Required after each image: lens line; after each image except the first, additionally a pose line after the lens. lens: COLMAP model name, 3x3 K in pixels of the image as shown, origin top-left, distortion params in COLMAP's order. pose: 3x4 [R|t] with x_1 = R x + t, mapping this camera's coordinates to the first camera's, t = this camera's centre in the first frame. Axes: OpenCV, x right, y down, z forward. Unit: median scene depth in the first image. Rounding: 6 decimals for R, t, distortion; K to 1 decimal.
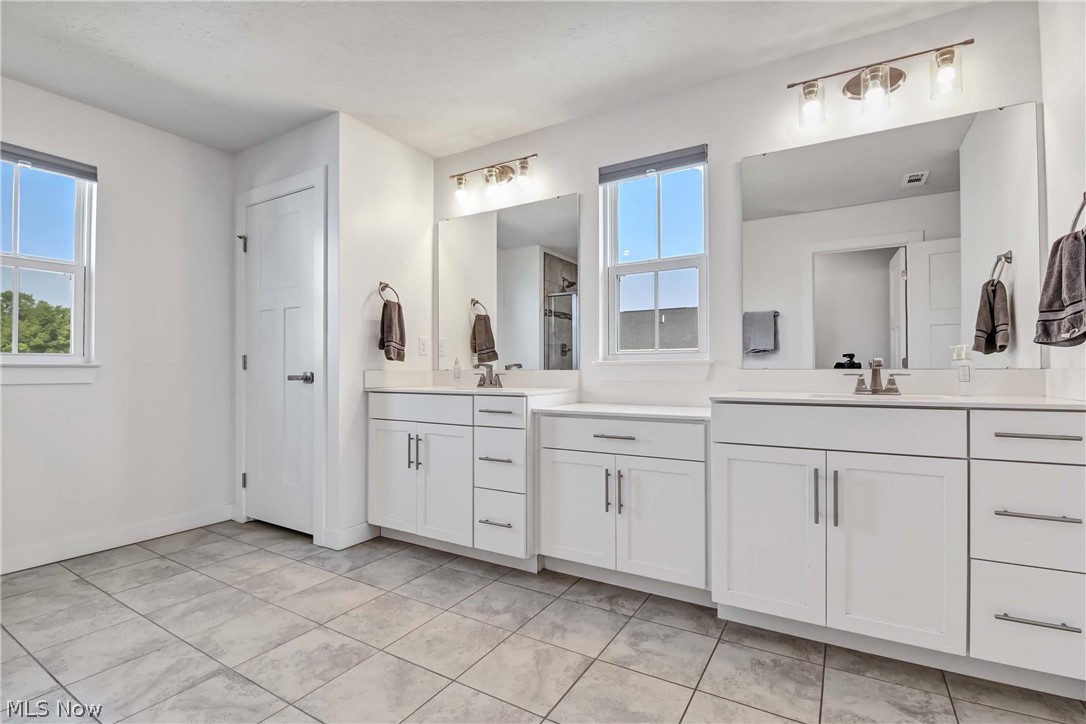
lens RADIAL K [[492.8, 0, 544.9], [0, 492.8, 367.0], [0, 0, 1]] dist [-0.008856, -0.001110]
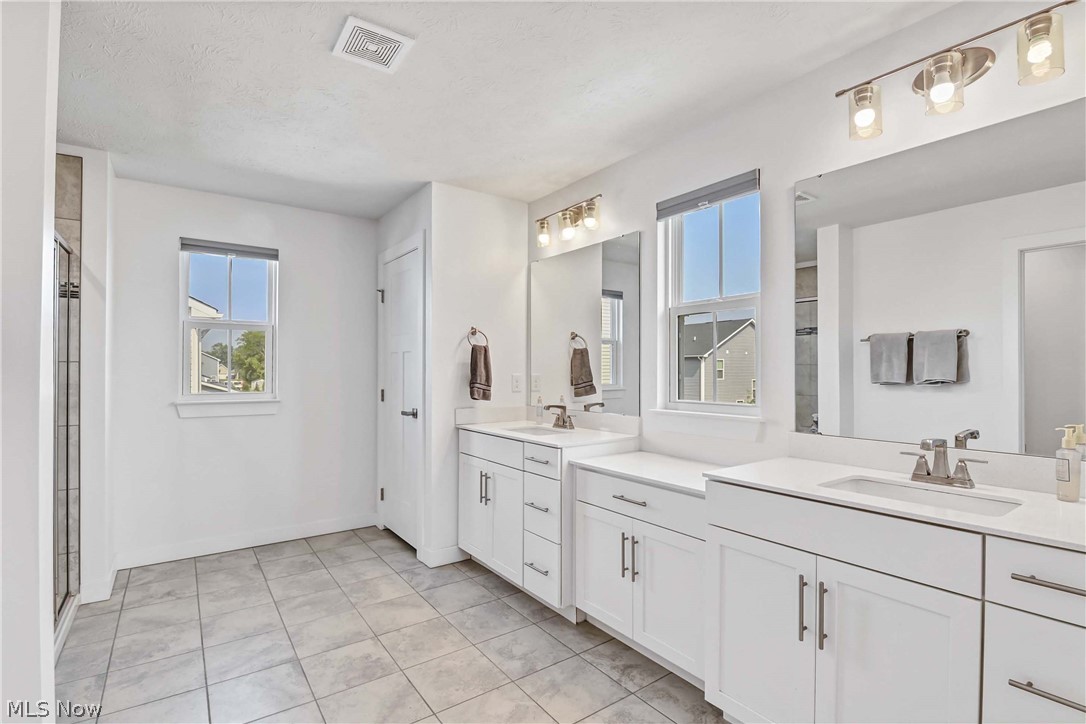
lens RADIAL K [[515.8, 0, 541.8], [0, 515.8, 367.0], [0, 0, 1]] dist [0.001783, -0.002527]
pose [[0.916475, -0.005272, -0.400058, 0.334136], [0.004980, 0.999986, -0.001771, -0.100678], [0.400061, -0.000370, 0.916488, 0.006562]]
